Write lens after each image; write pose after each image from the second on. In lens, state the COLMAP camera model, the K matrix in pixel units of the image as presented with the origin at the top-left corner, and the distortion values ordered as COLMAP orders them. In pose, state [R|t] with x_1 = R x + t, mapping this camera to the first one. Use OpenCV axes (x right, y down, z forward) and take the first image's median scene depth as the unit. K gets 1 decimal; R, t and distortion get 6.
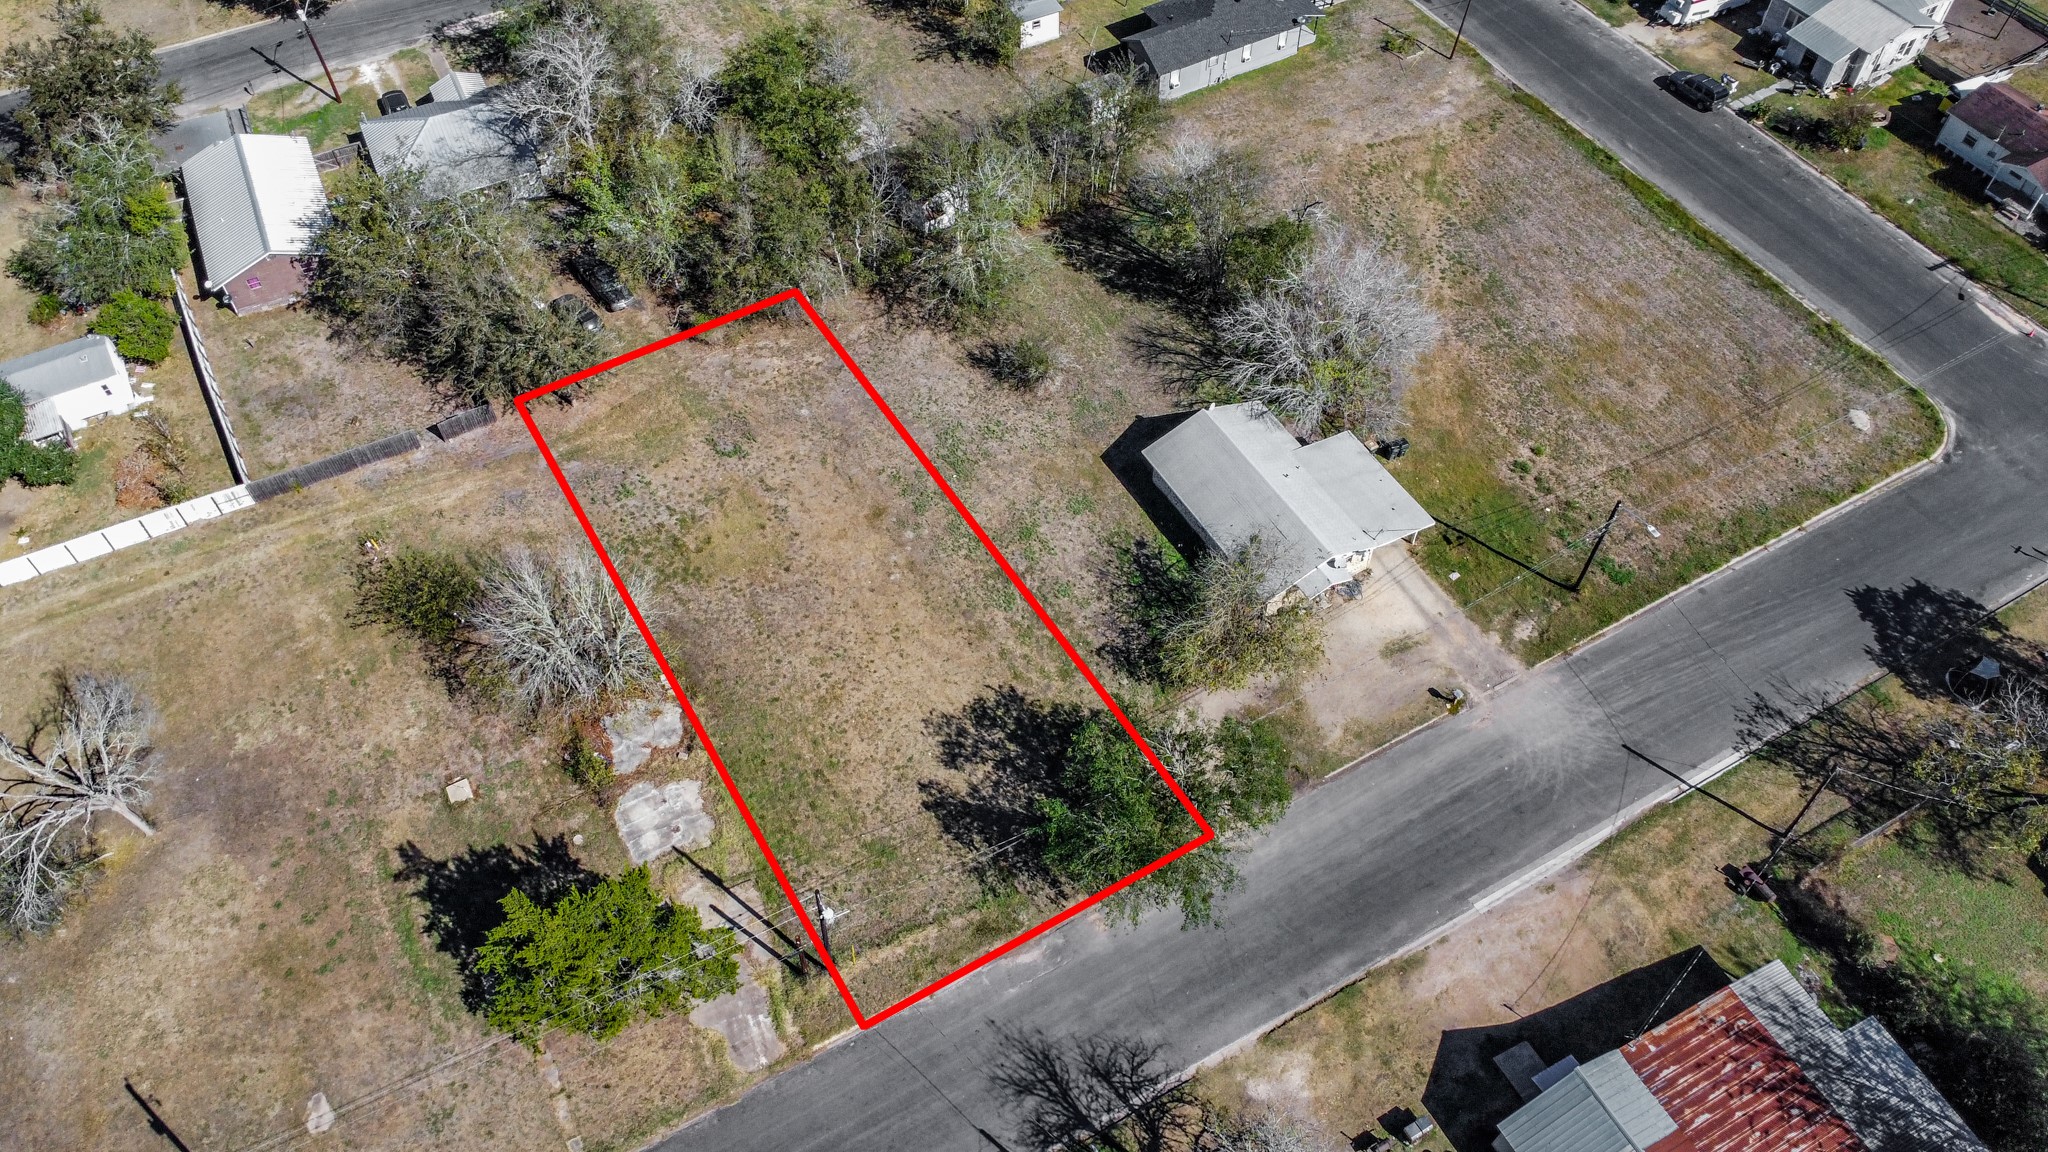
lens RADIAL K [[1529.8, 0, 1020.7], [0, 1529.8, 577.9], [0, 0, 1]] dist [0.003944, -0.005862]
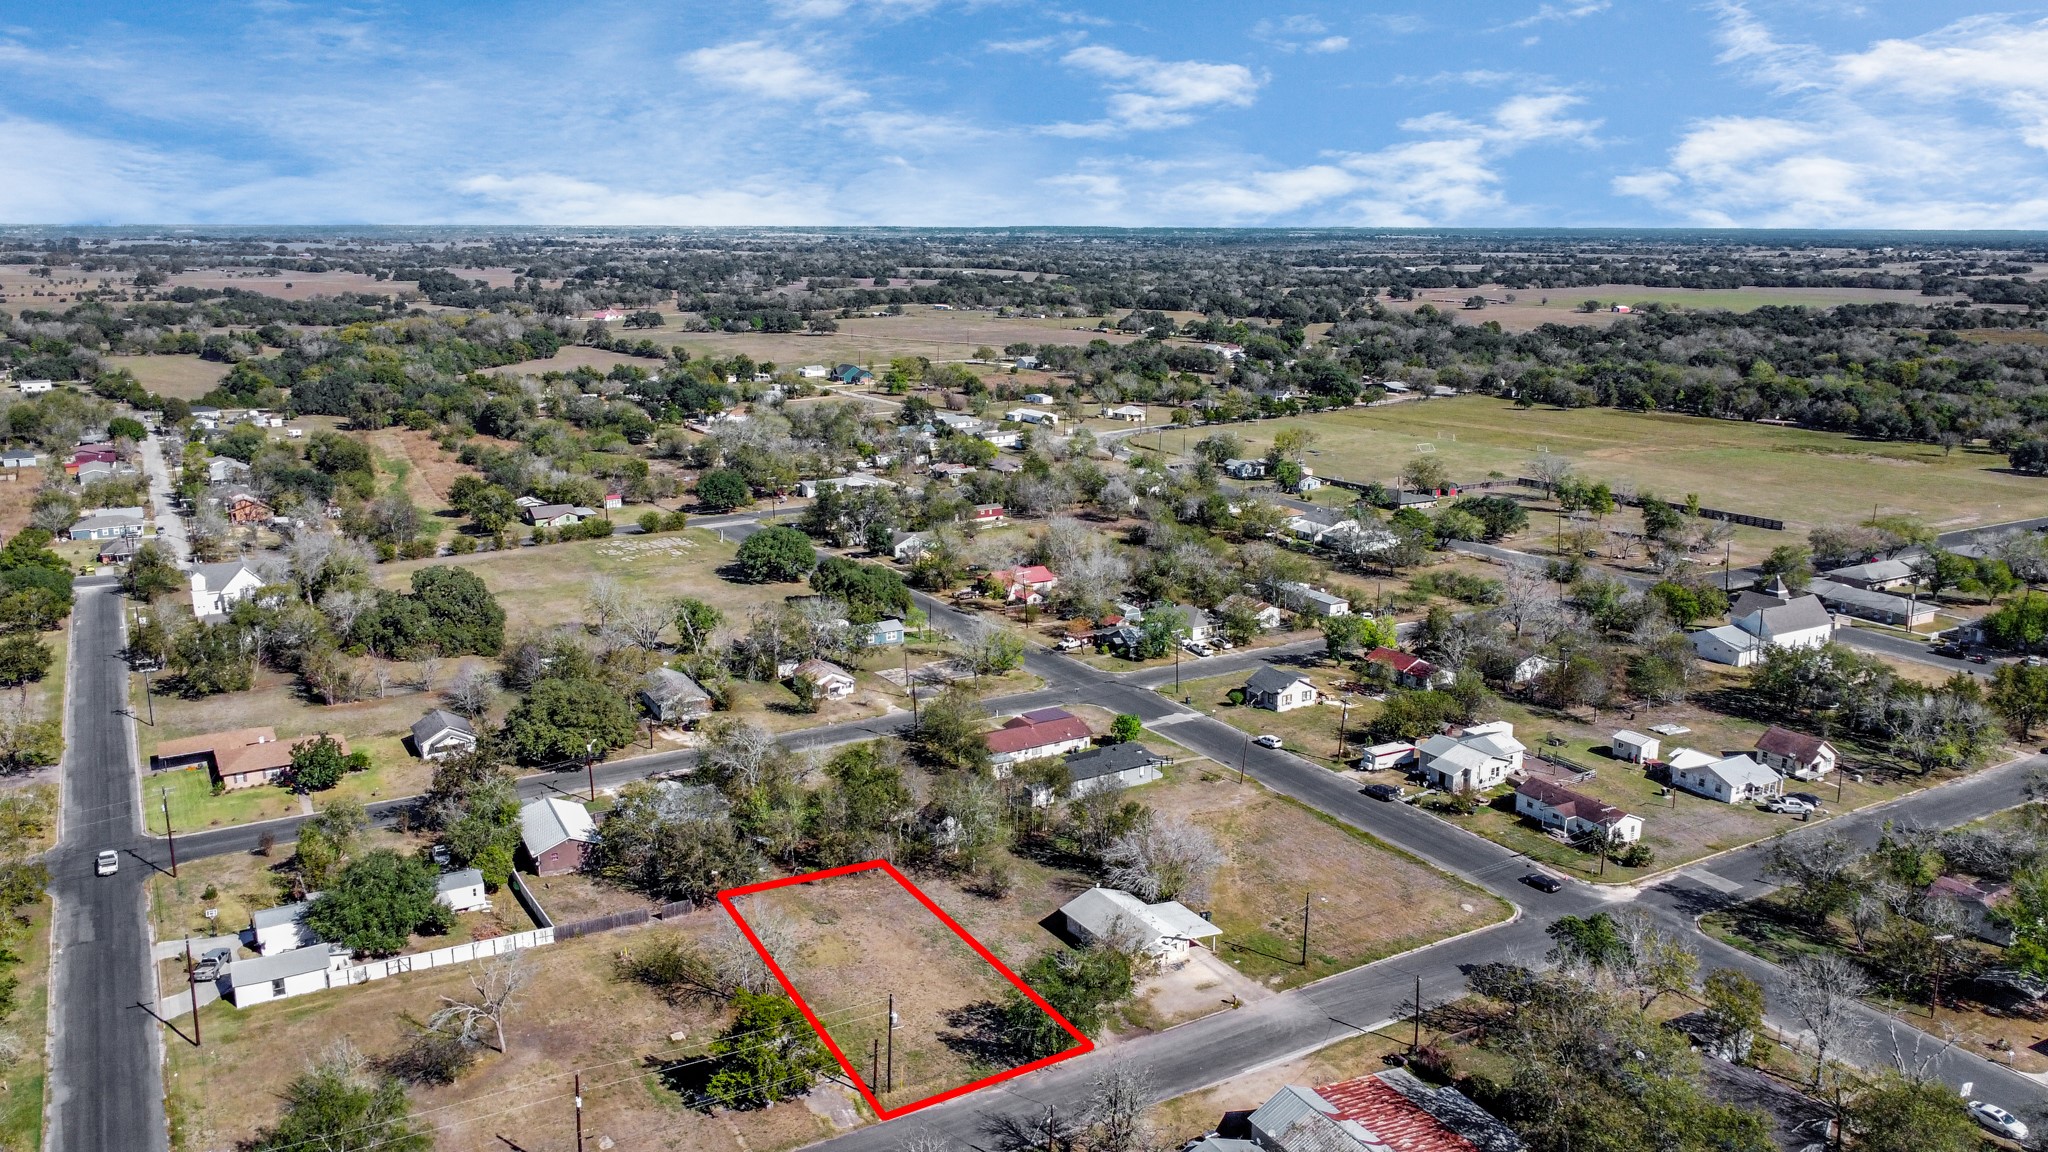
lens RADIAL K [[1529.8, 0, 1020.7], [0, 1529.8, 577.9], [0, 0, 1]] dist [0.003944, -0.005862]
pose [[0.999770, 0.001059, 0.021400, -0.005693], [0.012648, 0.777060, -0.629299, 0.739680], [-0.017295, 0.629426, 0.776868, -0.632138]]
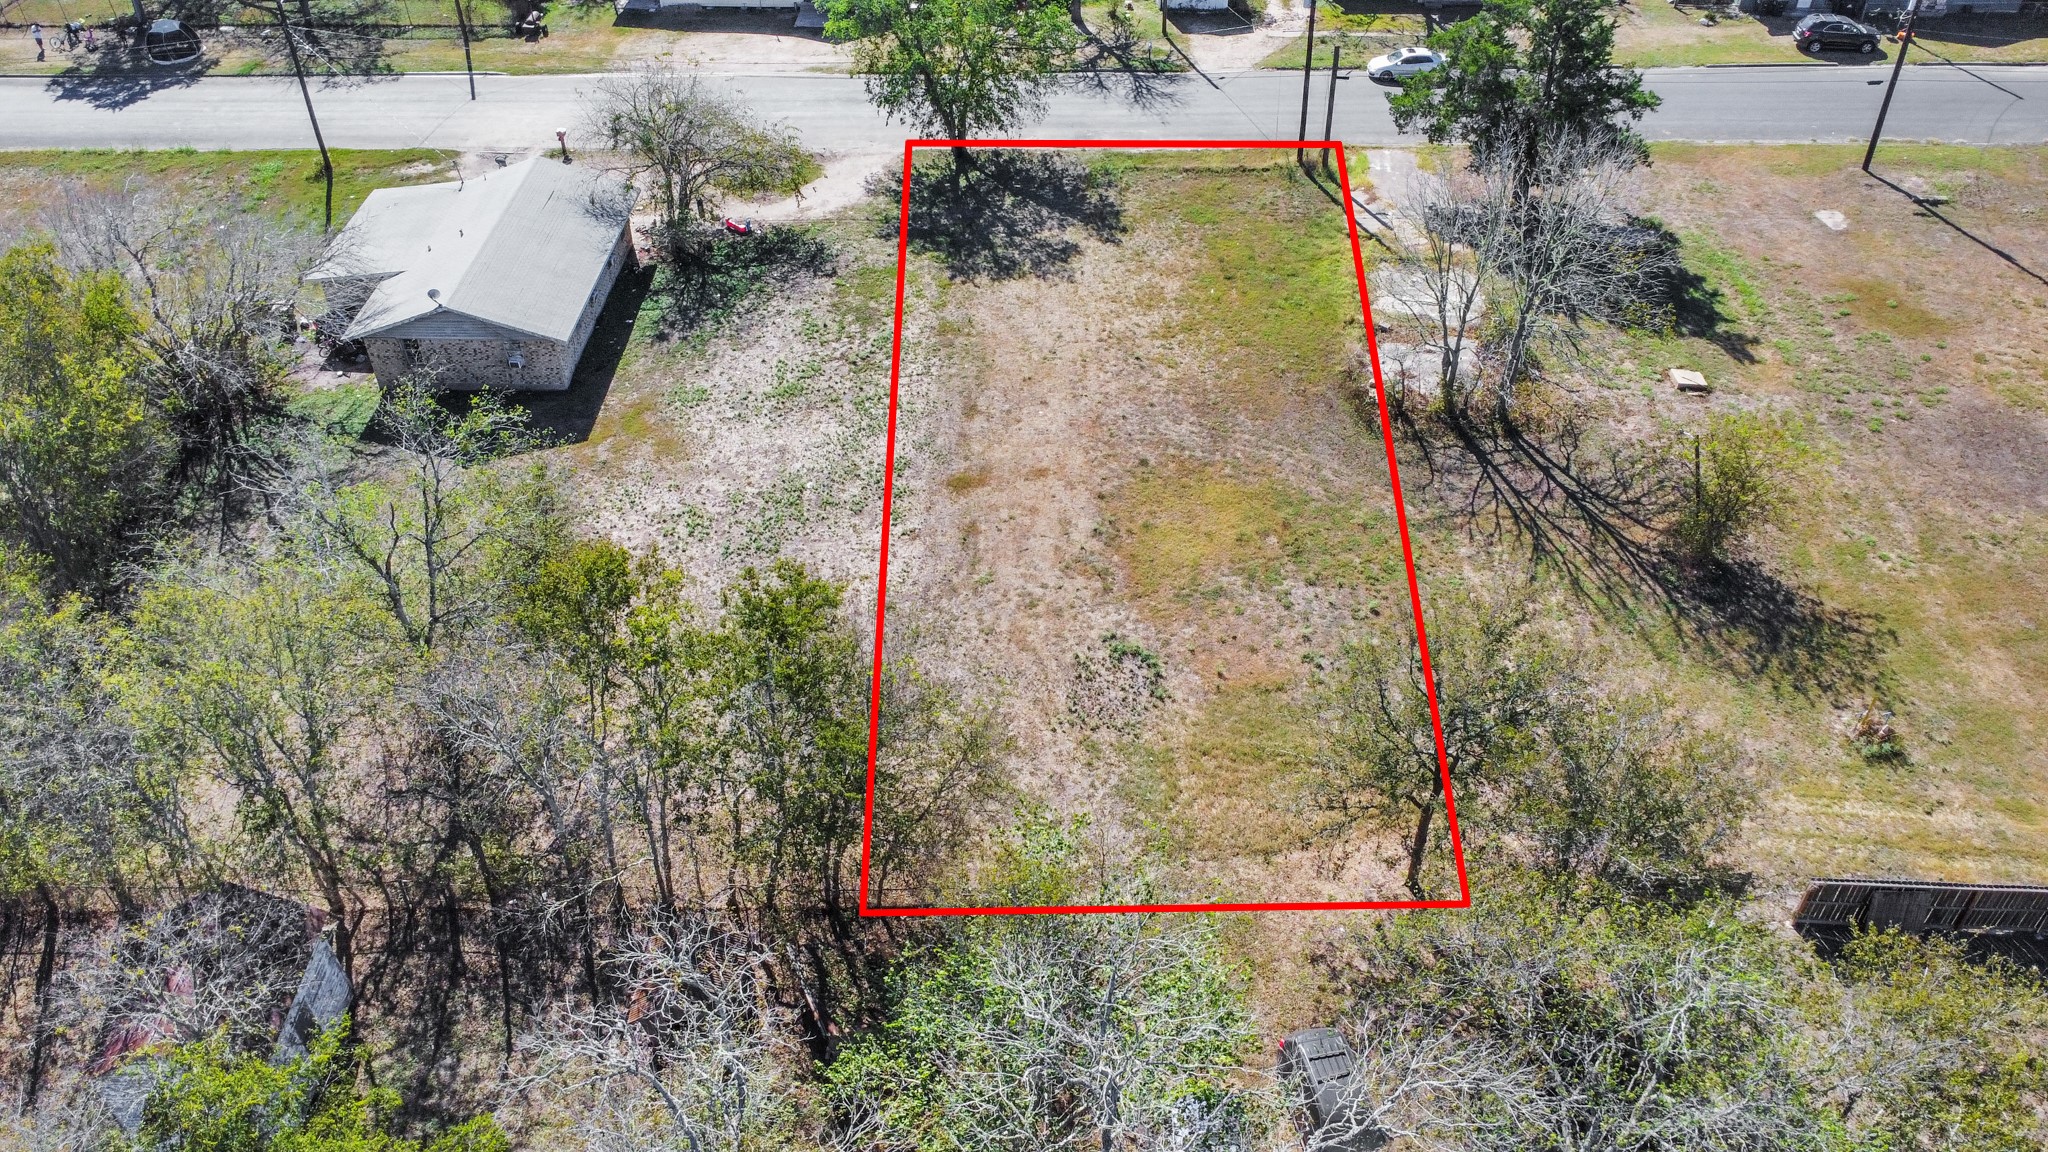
lens RADIAL K [[1524.8, 0, 1024.0], [0, 1524.8, 576.0], [0, 0, 1]] dist [0.009001, 0.002873]
pose [[-0.863229, -0.314650, 0.394754, -0.359345], [0.405183, 0.034560, 0.913582, -0.571911], [-0.301101, 0.948578, 0.097657, 0.967427]]
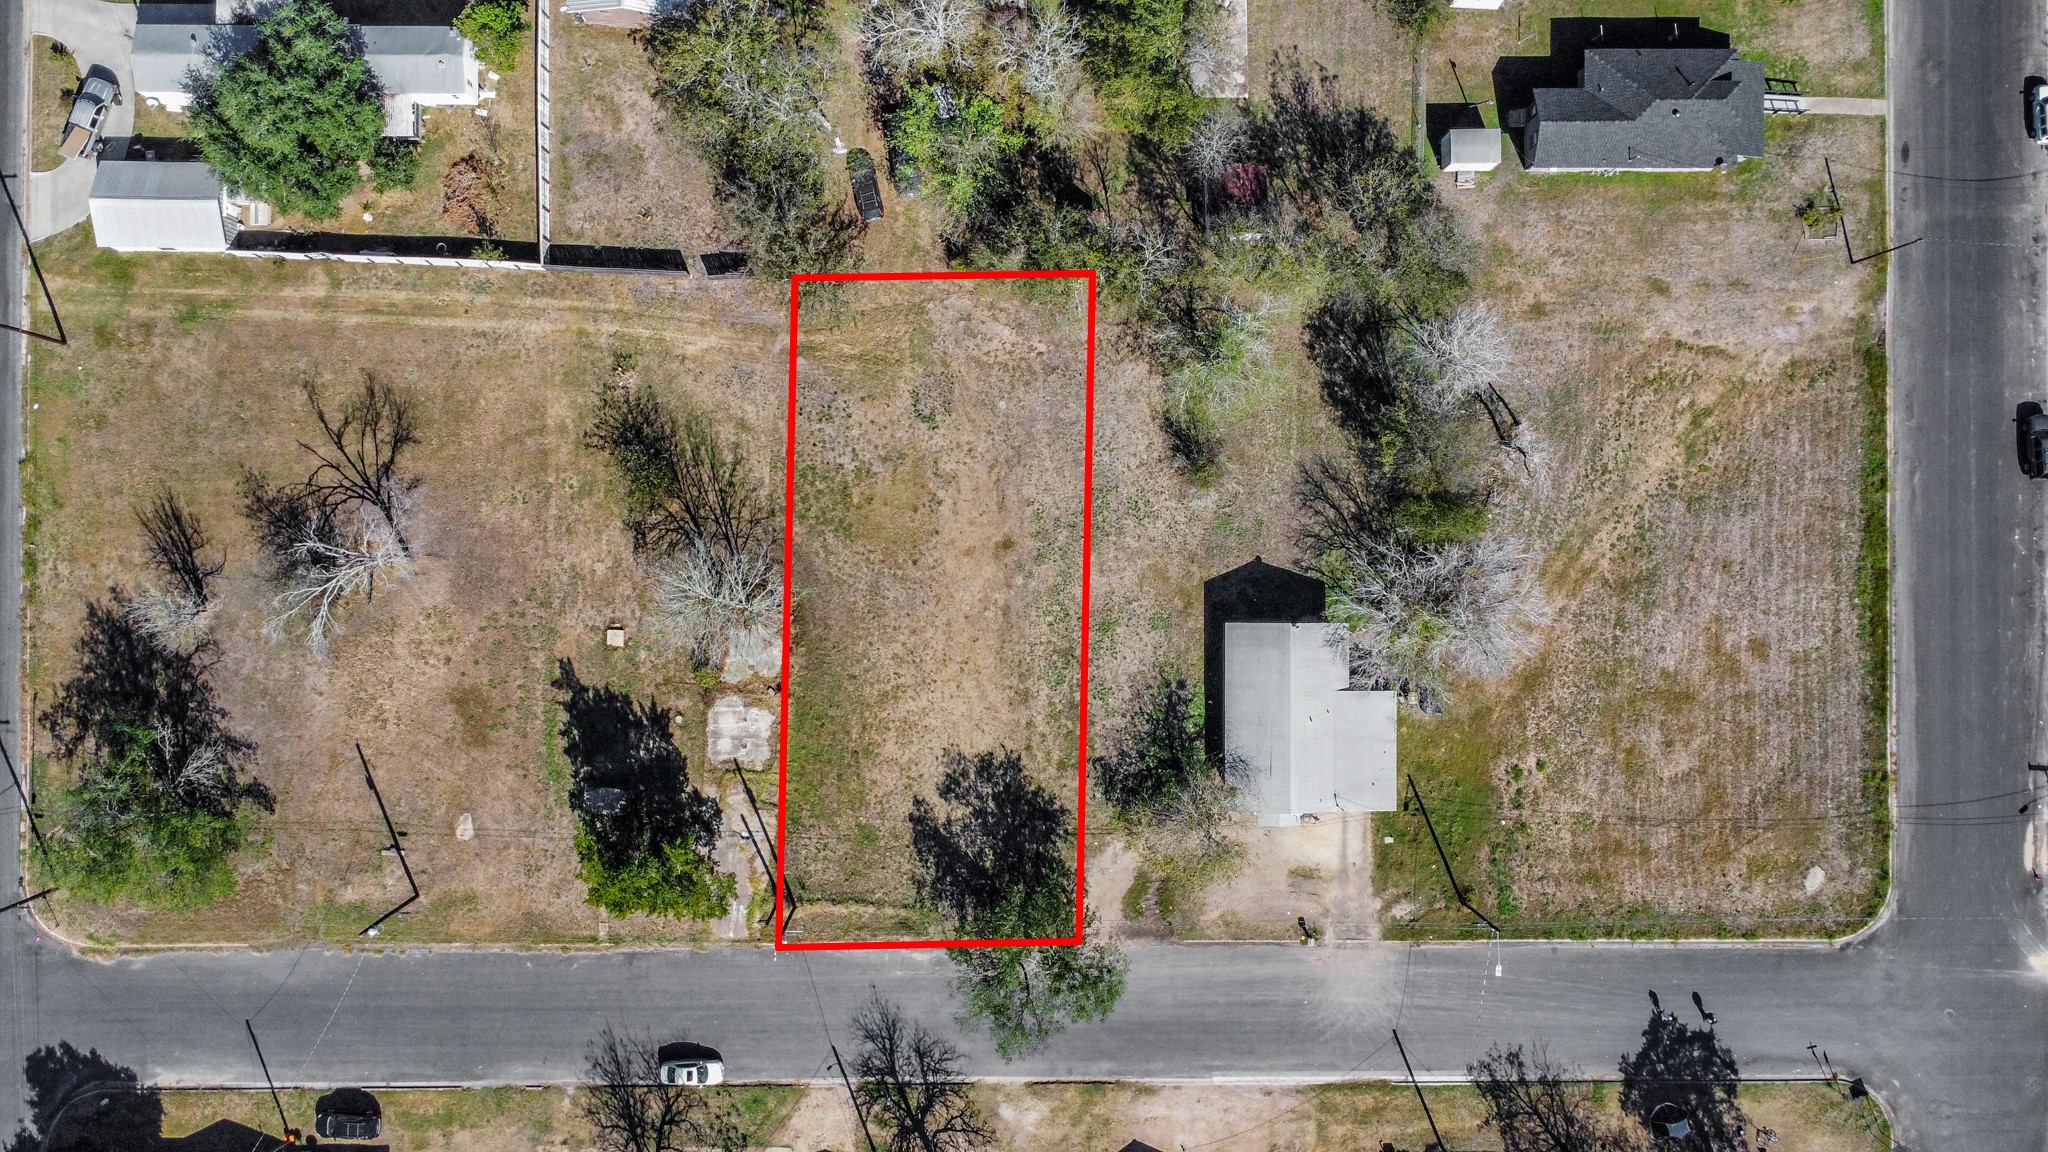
lens RADIAL K [[1529.8, 0, 1020.7], [0, 1529.8, 577.9], [0, 0, 1]] dist [0.003944, -0.005862]
pose [[0.870948, 0.491316, 0.007631, -0.080387], [-0.394569, 0.690022, 0.606782, -0.741384], [0.292856, -0.531487, 0.794831, 0.055267]]
